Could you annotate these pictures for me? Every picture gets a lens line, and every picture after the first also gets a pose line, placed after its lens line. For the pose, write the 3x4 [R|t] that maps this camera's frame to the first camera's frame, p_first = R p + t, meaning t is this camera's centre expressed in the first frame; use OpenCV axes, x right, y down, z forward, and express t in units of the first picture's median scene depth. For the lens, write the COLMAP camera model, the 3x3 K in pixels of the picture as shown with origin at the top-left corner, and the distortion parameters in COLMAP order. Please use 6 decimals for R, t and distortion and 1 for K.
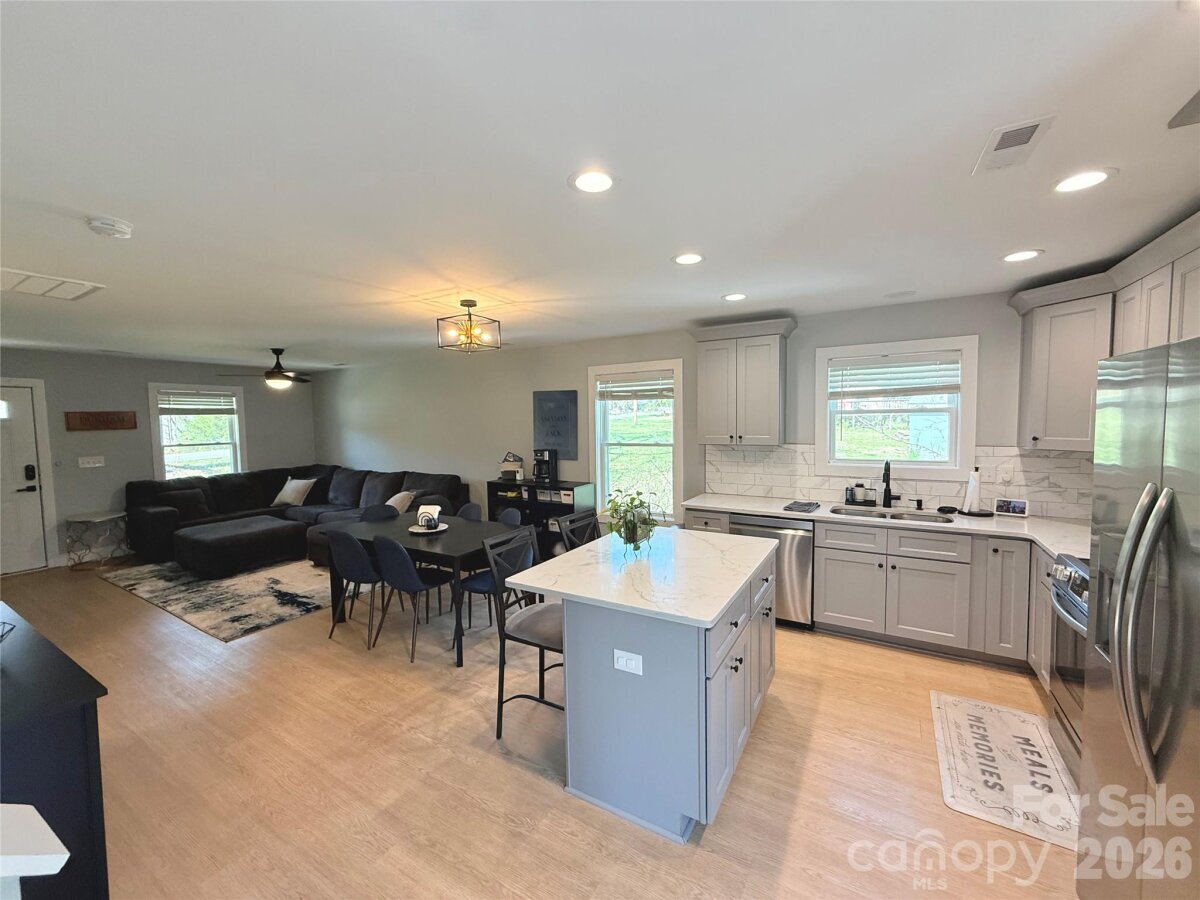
lens RADIAL K [[483.4, 0, 600.0], [0, 483.4, 450.0], [0, 0, 1]] dist [-0.000670, 0.000073]
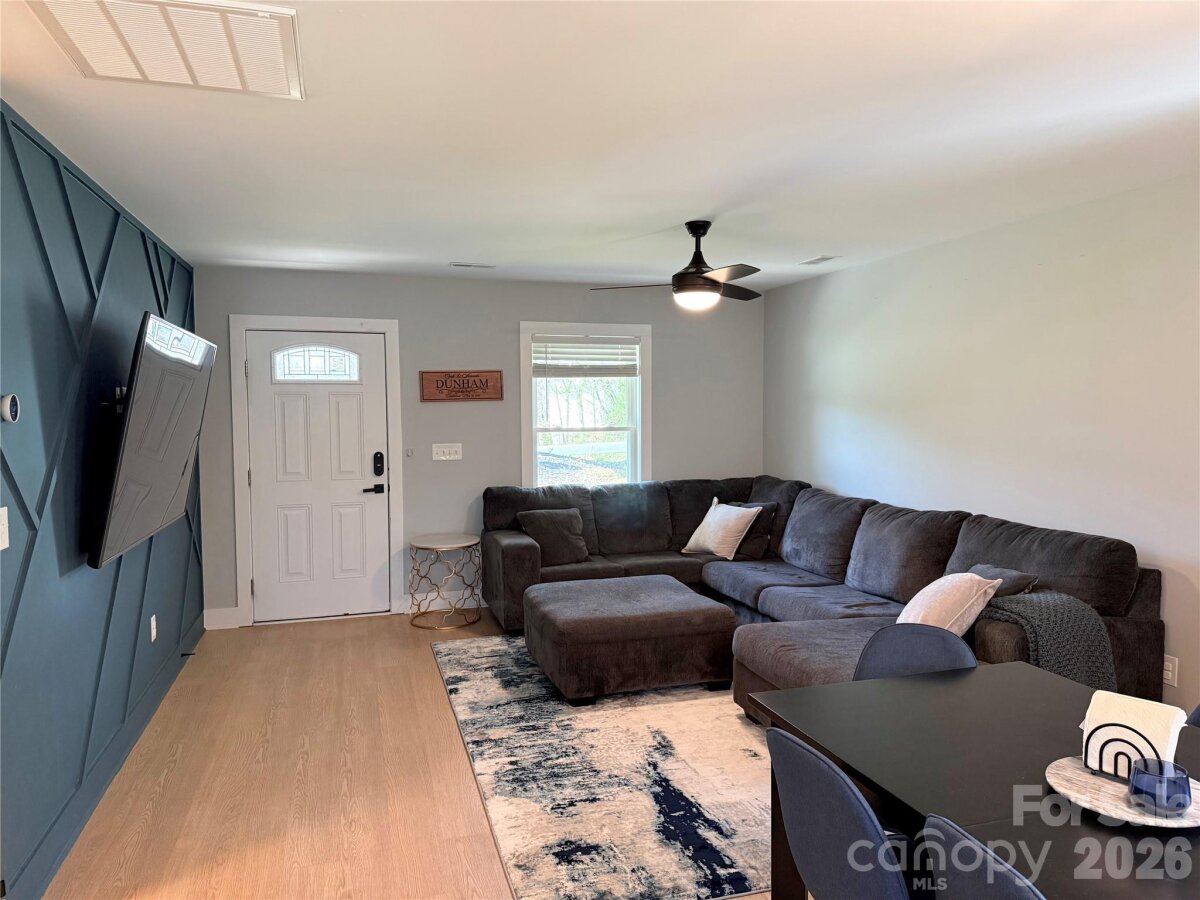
lens RADIAL K [[846.3, 0, 604.2], [0, 846.3, 446.6], [0, 0, 1]] dist [0.105389, -0.183343]
pose [[0.747143, 0.042591, -0.663298, -0.183693], [-0.046886, 0.998836, 0.011324, -0.003953], [0.663008, 0.022639, 0.748270, 0.329813]]
